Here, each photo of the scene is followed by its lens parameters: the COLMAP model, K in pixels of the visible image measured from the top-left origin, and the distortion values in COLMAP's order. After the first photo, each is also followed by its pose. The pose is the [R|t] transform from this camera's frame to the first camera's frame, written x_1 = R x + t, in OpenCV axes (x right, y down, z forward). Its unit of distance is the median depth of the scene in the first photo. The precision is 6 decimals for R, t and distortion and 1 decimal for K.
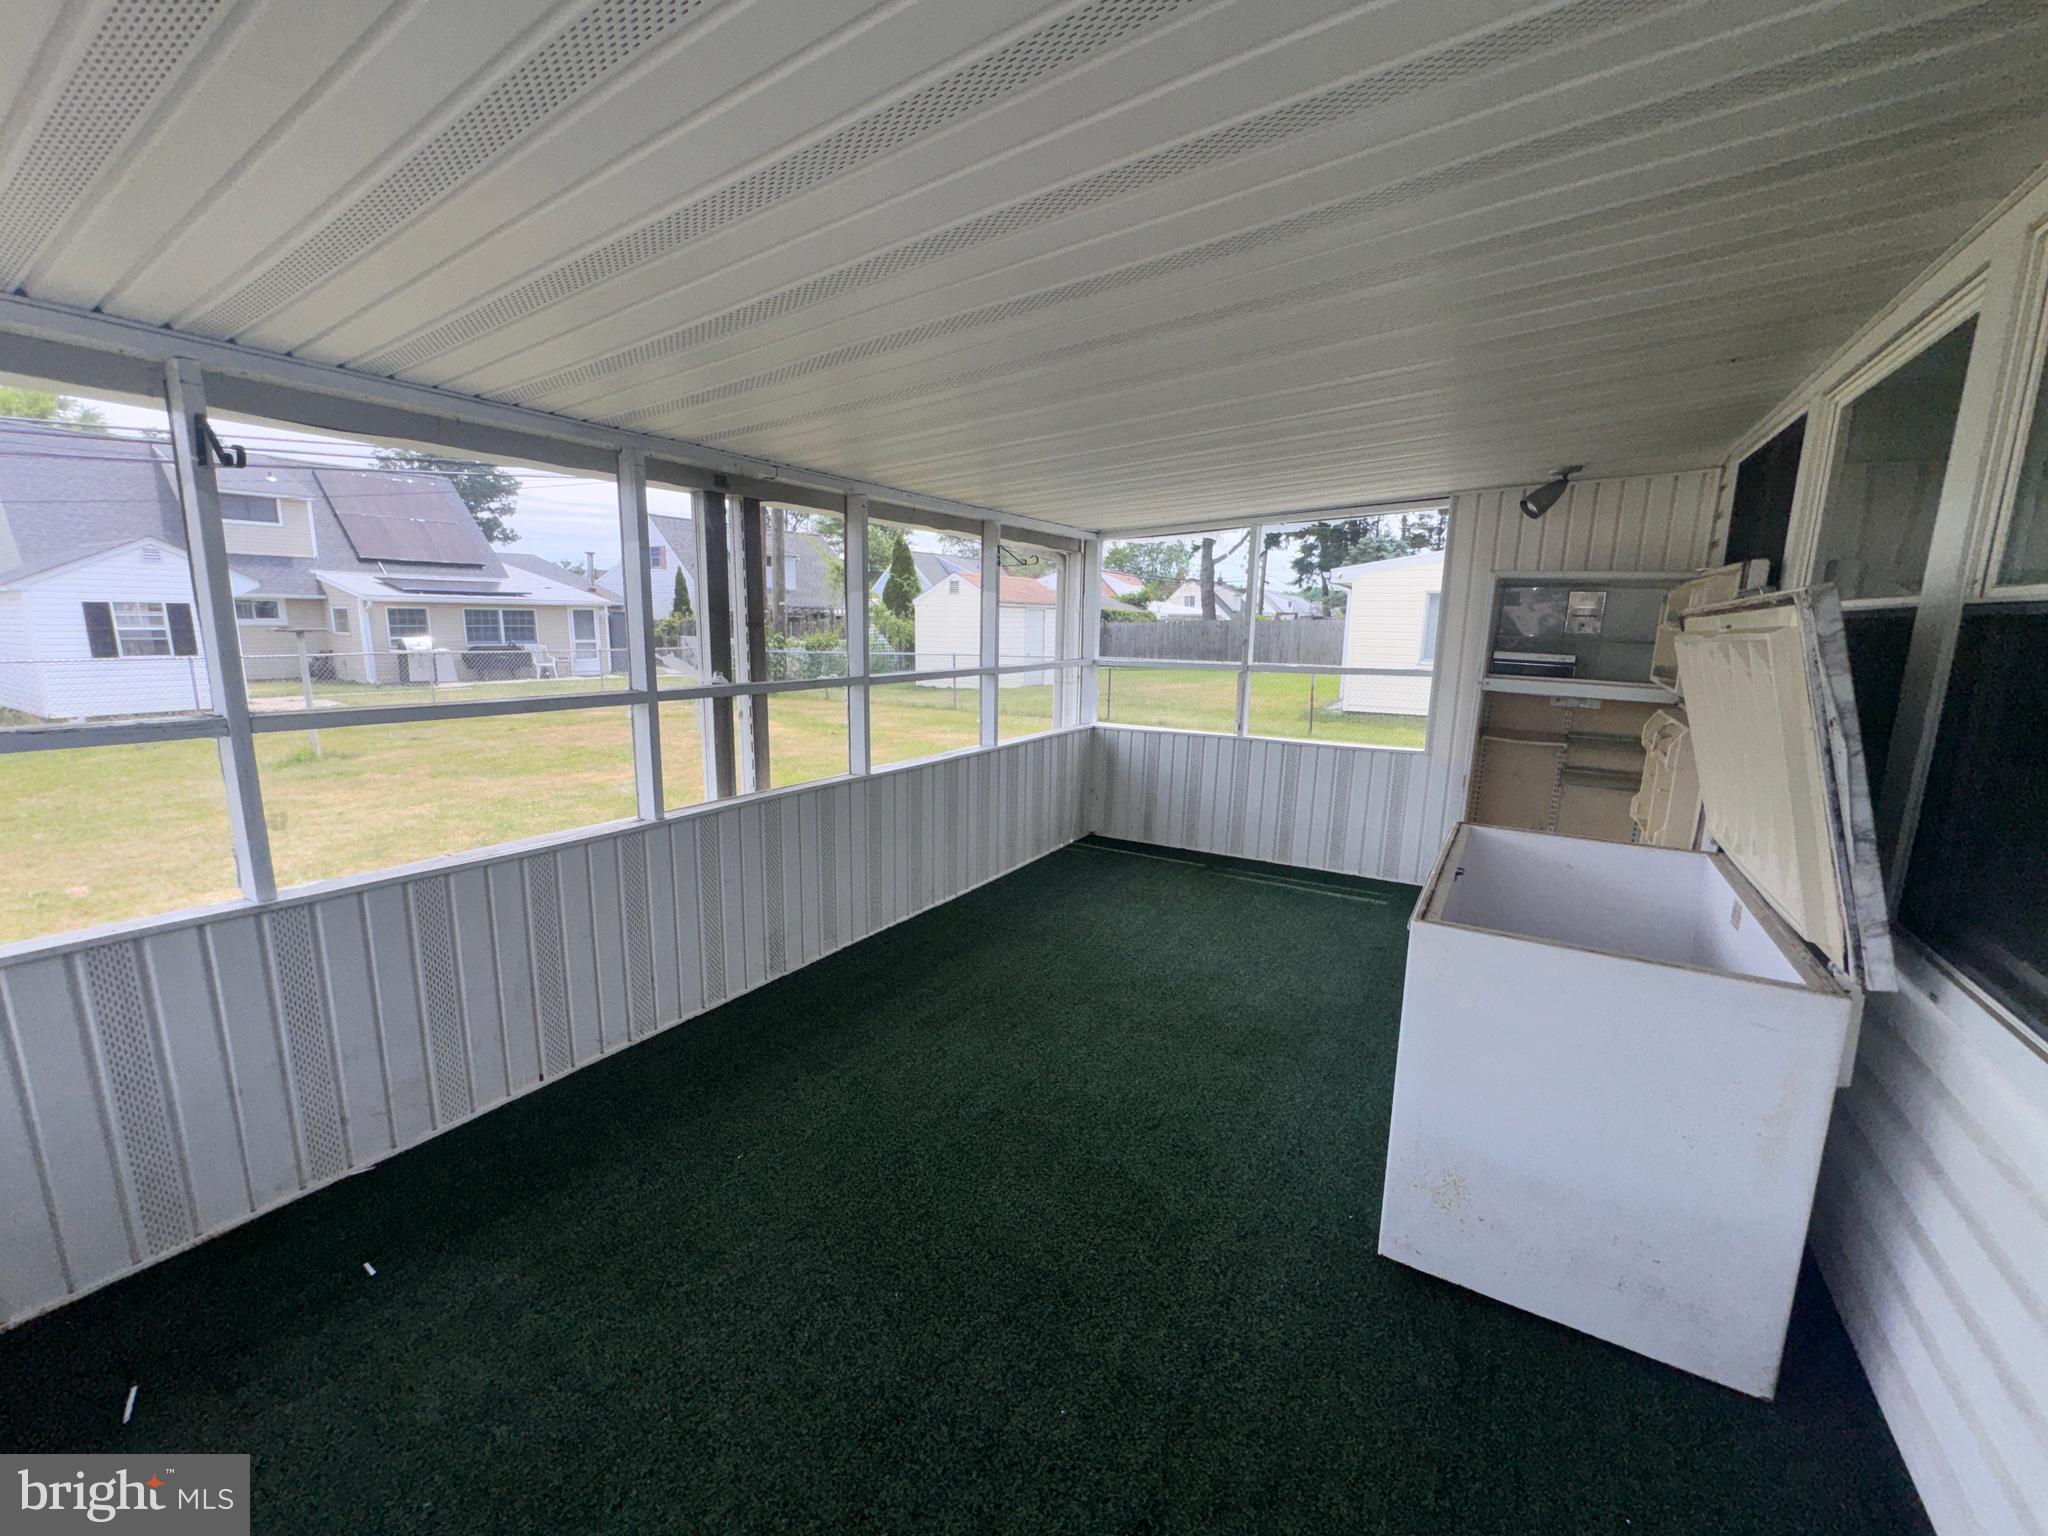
lens RADIAL K [[813.1, 0, 1021.3], [0, 813.1, 764.3], [0, 0, 1]] dist [-0.004864, 0.000067]
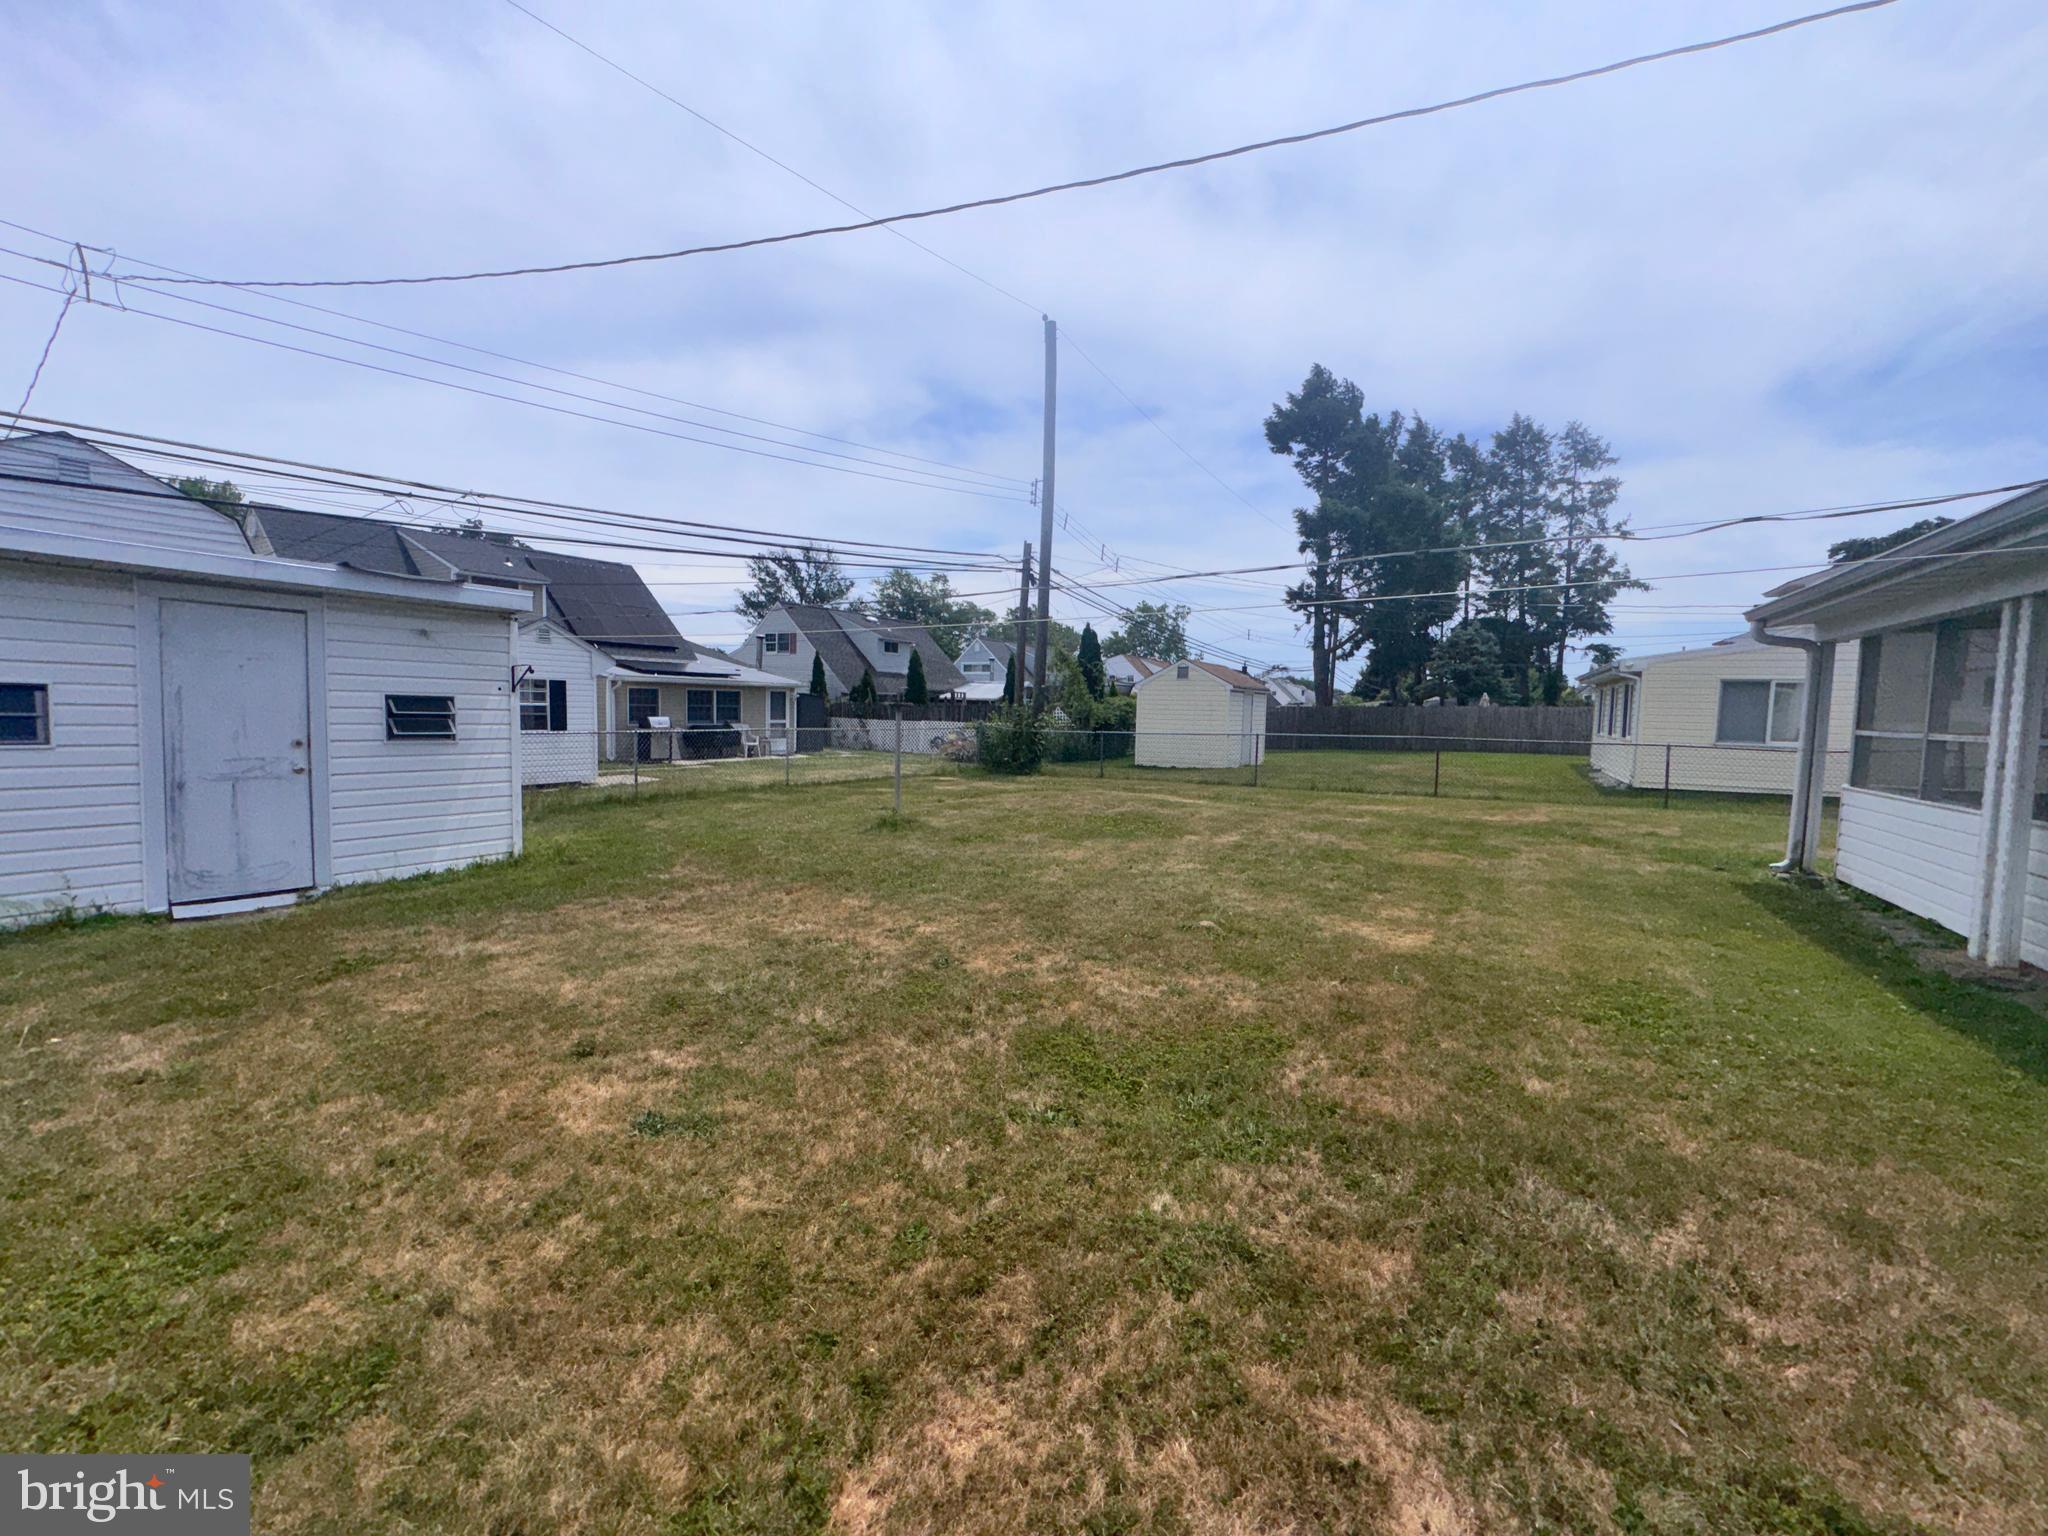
lens RADIAL K [[813.1, 0, 1021.3], [0, 813.1, 764.3], [0, 0, 1]] dist [-0.004864, 0.000067]
pose [[0.999355, 0.002670, 0.035815, -0.287887], [0.001078, 0.994553, -0.104223, 0.010148], [-0.035899, 0.104194, 0.993909, -0.028003]]
